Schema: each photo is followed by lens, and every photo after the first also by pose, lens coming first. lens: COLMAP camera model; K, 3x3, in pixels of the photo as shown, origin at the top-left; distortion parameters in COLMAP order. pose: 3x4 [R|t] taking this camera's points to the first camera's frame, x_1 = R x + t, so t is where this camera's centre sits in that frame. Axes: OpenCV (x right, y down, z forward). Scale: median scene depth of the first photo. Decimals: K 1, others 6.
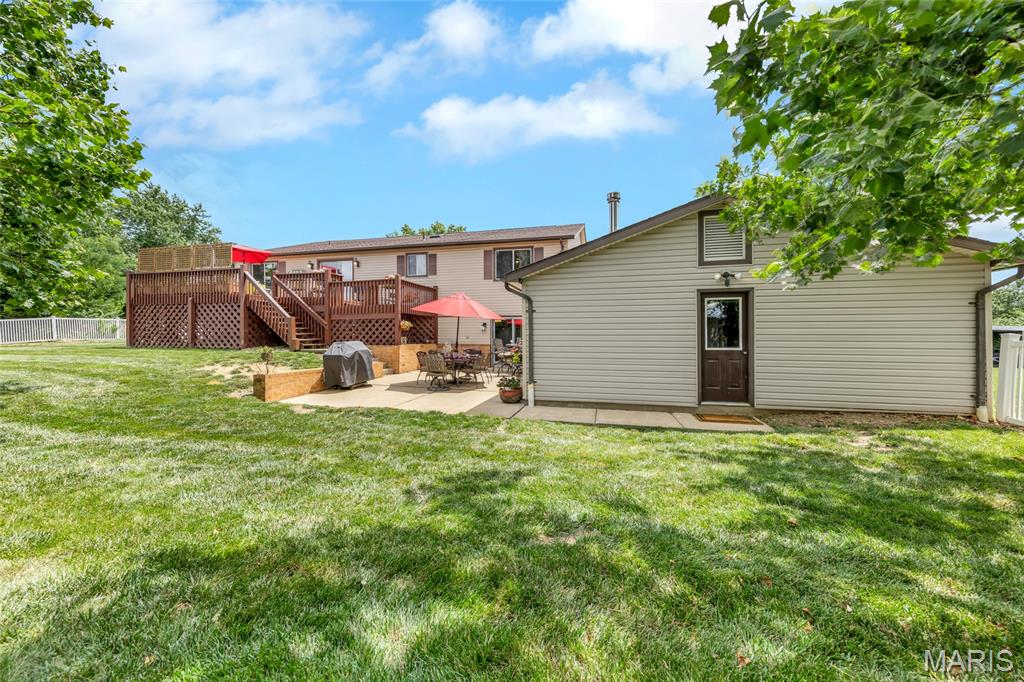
lens RADIAL K [[380.9, 0, 515.9], [0, 380.9, 348.3], [0, 0, 1]] dist [0.006632, 0.000083]
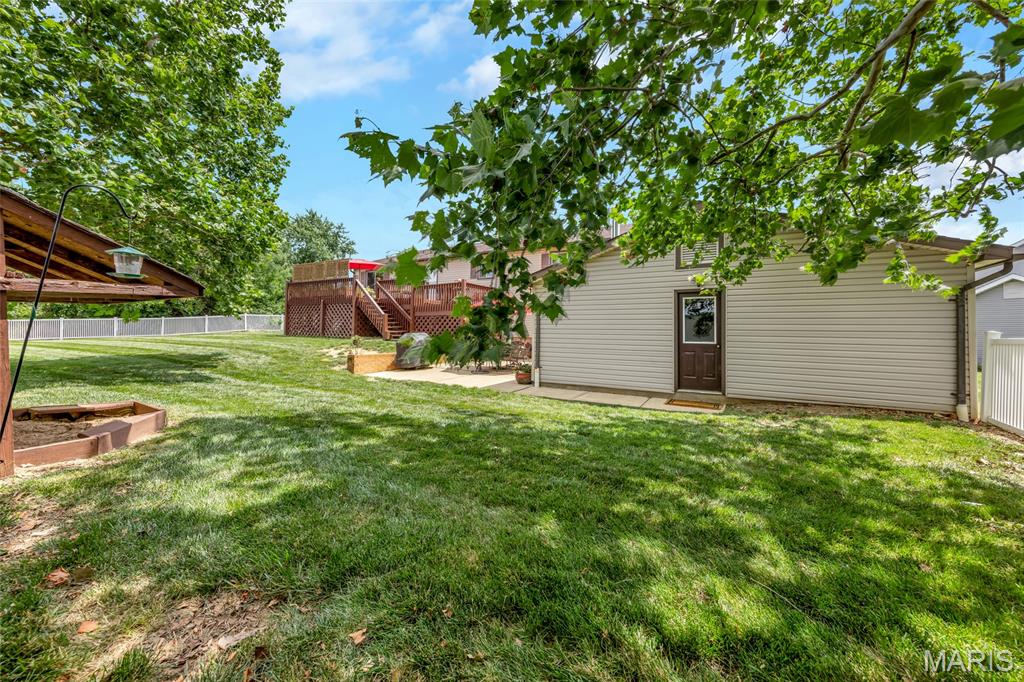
lens RADIAL K [[380.9, 0, 508.5], [0, 380.9, 334.0], [0, 0, 1]] dist [0.006632, 0.000083]
pose [[0.961413, 0.013235, -0.274792, 0.278018], [-0.020632, 0.999498, -0.024043, 0.013319], [0.274336, 0.028785, 0.961203, -0.201867]]
